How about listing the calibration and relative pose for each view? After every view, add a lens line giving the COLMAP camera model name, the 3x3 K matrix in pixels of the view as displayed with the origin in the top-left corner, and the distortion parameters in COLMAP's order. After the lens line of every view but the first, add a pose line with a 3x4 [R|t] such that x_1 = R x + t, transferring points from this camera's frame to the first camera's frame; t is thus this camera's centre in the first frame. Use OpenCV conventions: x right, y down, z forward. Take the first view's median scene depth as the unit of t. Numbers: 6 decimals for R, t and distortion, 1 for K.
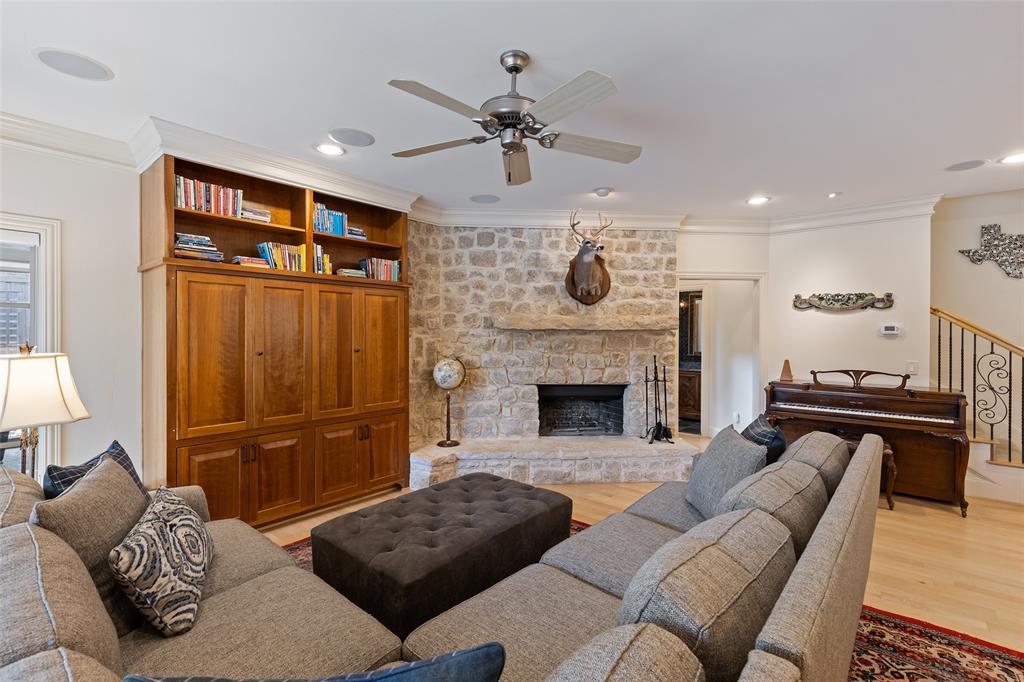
lens RADIAL K [[467.8, 0, 523.1], [0, 467.8, 340.7], [0, 0, 1]] dist [0.007891, -0.002018]
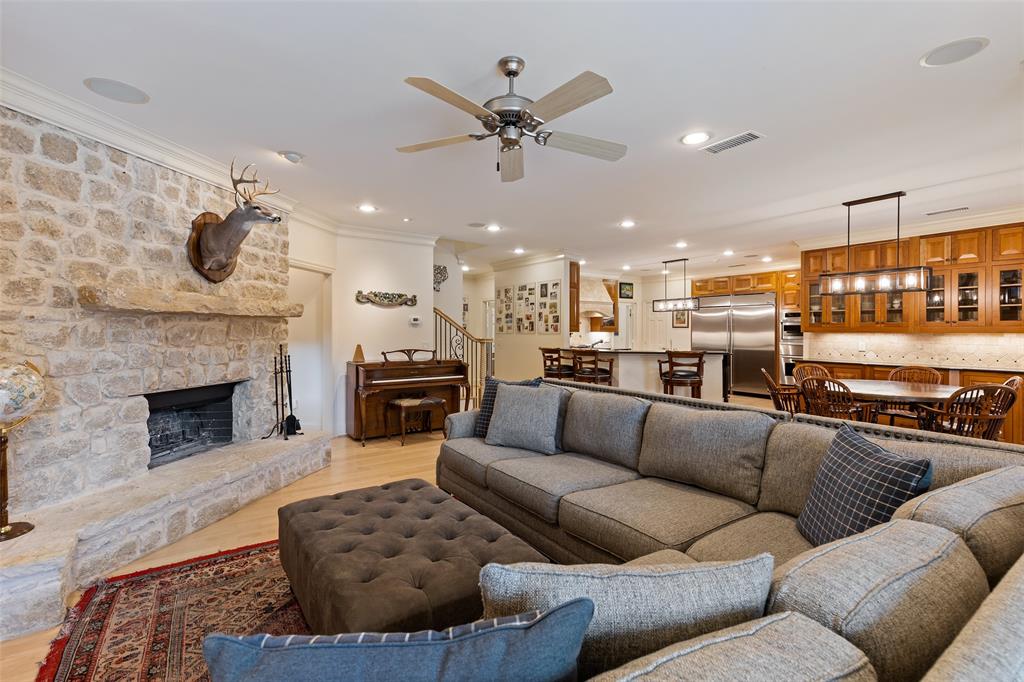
lens RADIAL K [[467.8, 0, 510.2], [0, 467.8, 333.4], [0, 0, 1]] dist [0.007891, -0.002018]
pose [[0.241978, -0.009863, 0.970231, -0.498042], [0.011334, 0.999909, 0.007338, 0.007900], [-0.970215, 0.009220, 0.242068, 0.334222]]
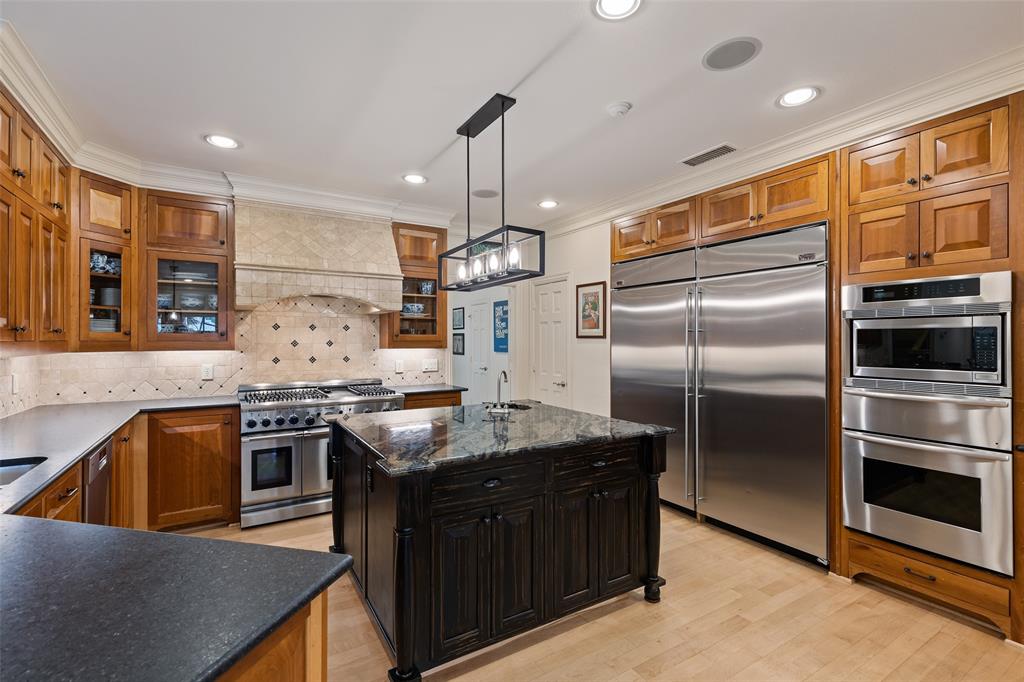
lens RADIAL K [[467.8, 0, 508.7], [0, 467.8, 333.6], [0, 0, 1]] dist [0.007891, -0.002018]
pose [[0.313273, 0.004803, 0.949651, 0.894289], [0.014429, 0.999848, -0.009816, 0.004997], [-0.949553, 0.016778, 0.313156, -0.044410]]
